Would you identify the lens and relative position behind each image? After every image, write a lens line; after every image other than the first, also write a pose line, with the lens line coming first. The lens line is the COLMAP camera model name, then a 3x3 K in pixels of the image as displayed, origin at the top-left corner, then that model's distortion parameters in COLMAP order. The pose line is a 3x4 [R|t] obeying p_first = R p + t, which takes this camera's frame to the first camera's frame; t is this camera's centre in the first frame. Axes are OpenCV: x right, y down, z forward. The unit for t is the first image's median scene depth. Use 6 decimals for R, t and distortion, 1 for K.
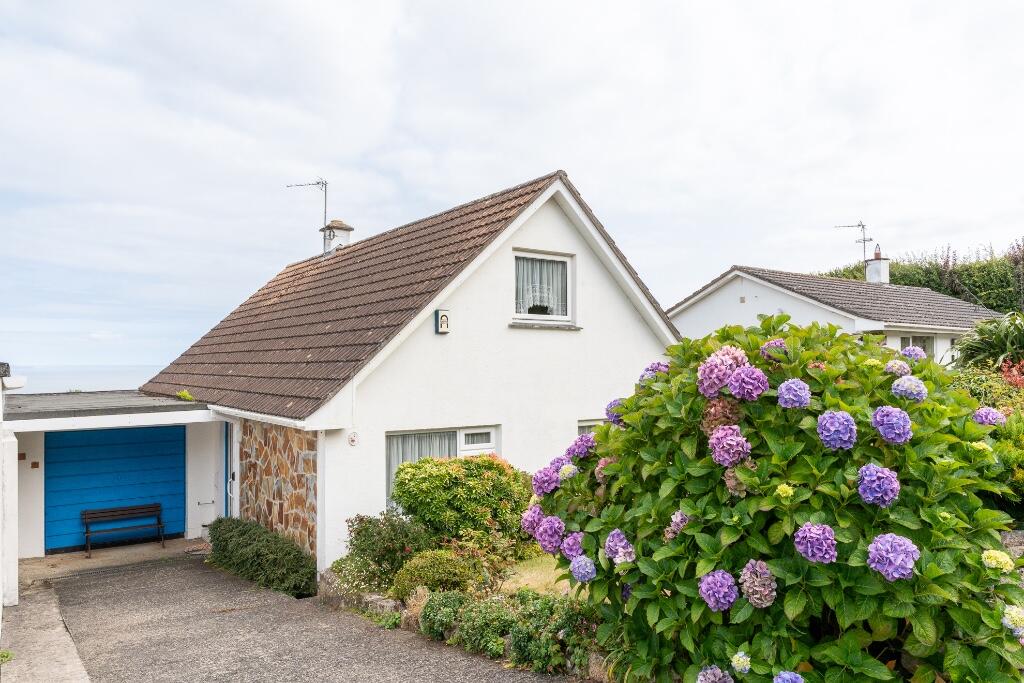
lens RADIAL K [[707.4, 0, 512.1], [0, 707.4, 358.3], [0, 0, 1]] dist [-0.007204, -0.003046]
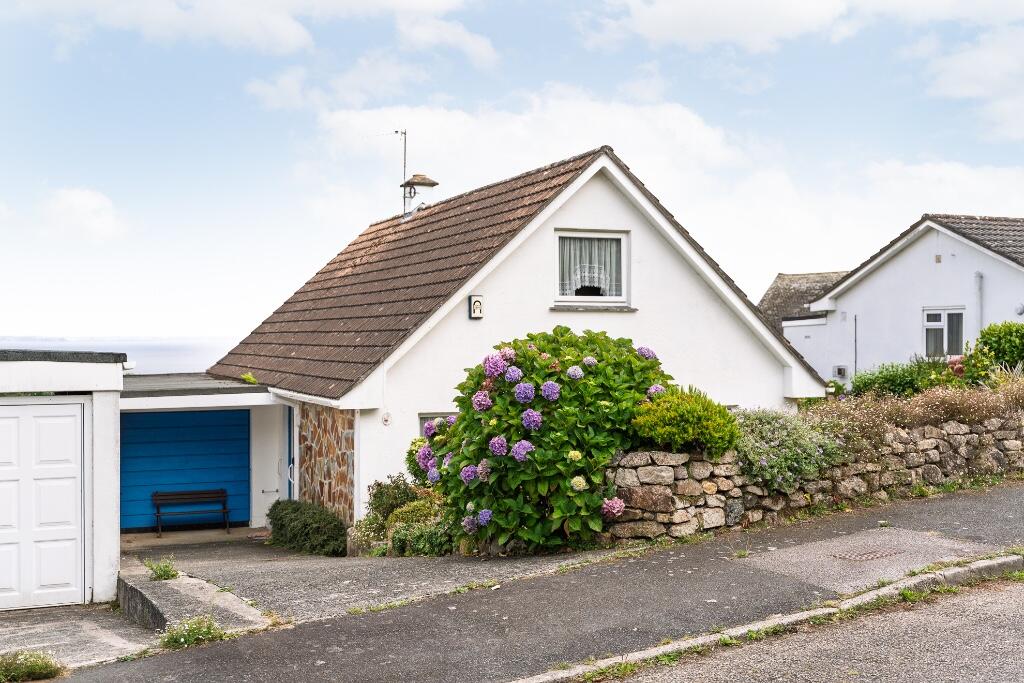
lens RADIAL K [[1230.1, 0, 512.0], [0, 1230.1, 341.5], [0, 0, 1]] dist [0.027246, 0.018483]
pose [[0.969618, 0.001938, -0.244617, 0.337050], [0.001595, 0.999897, 0.014244, -0.023981], [0.244619, -0.014201, 0.969515, -0.616345]]
